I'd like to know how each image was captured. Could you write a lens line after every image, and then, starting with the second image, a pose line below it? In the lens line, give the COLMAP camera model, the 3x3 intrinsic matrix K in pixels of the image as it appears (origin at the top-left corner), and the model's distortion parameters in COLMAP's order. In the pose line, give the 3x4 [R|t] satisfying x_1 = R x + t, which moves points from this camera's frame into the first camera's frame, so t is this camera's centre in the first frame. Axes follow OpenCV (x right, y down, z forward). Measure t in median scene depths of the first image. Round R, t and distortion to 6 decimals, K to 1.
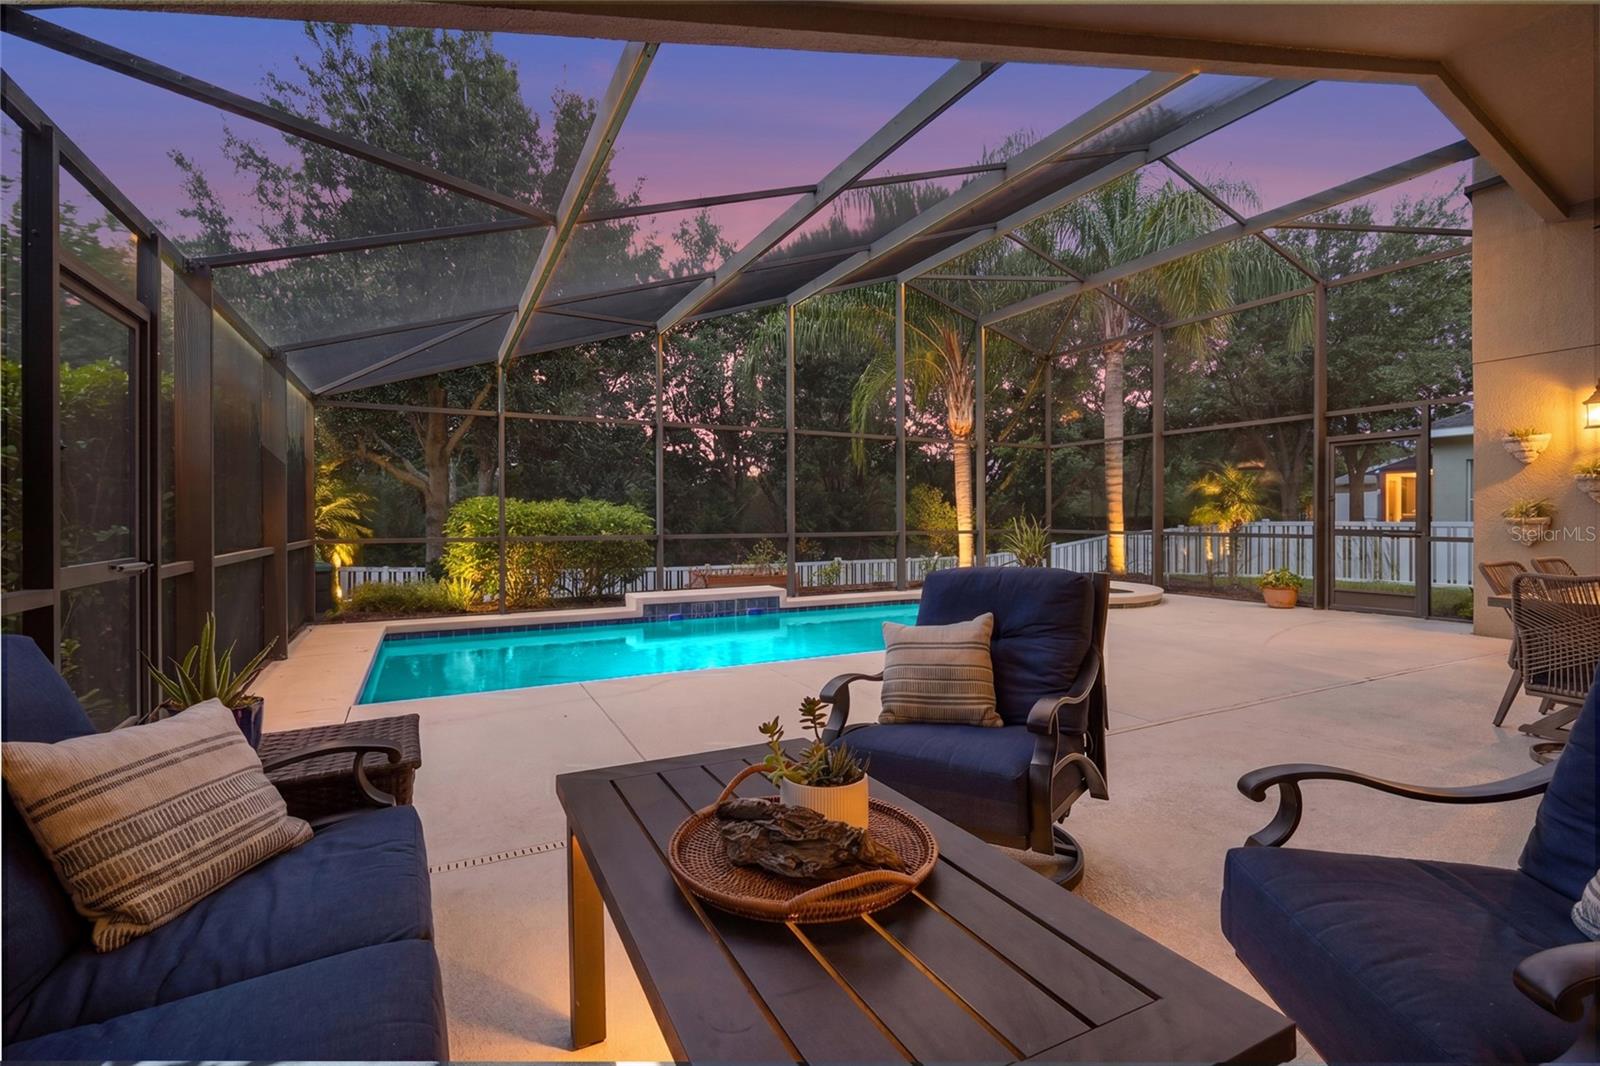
lens RADIAL K [[710.0, 0, 803.1], [0, 710.0, 519.5], [0, 0, 1]] dist [0.002525, -0.002019]
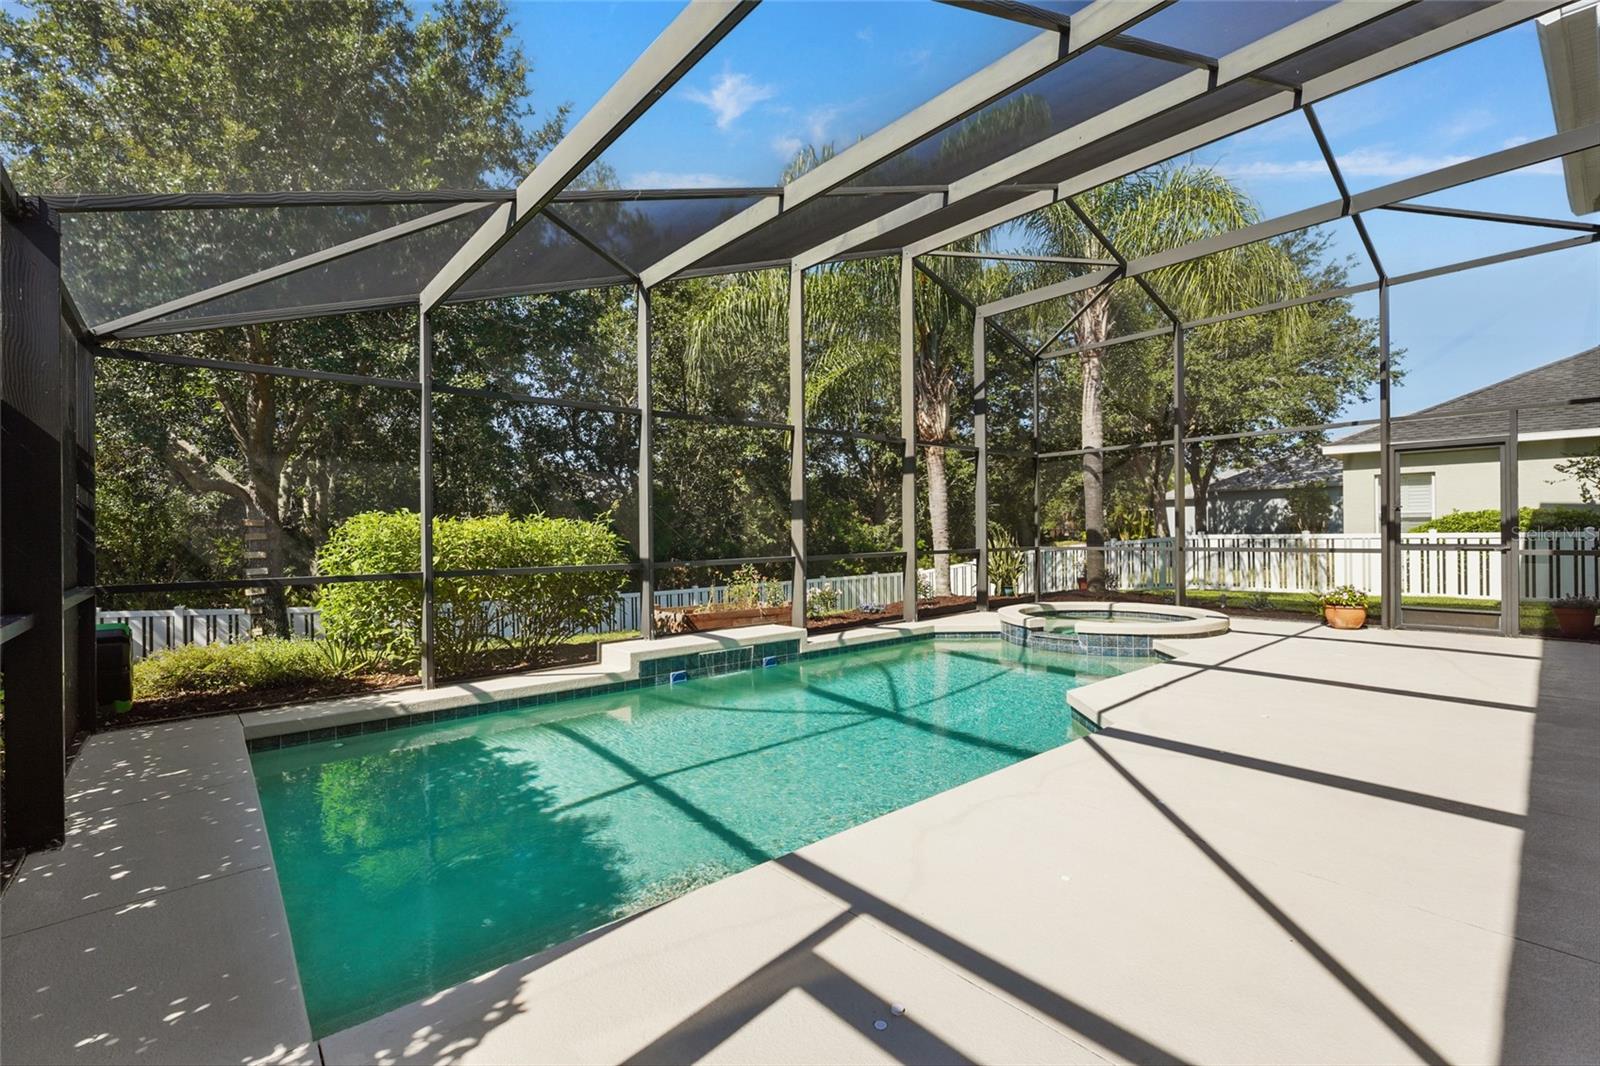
lens RADIAL K [[710.0, 0, 807.6], [0, 710.0, 528.3], [0, 0, 1]] dist [0.002525, -0.002019]
pose [[0.975083, -0.011094, 0.221564, -0.196497], [0.014000, 0.999835, -0.011549, -0.003327], [-0.221400, 0.014363, 0.975077, 0.240455]]
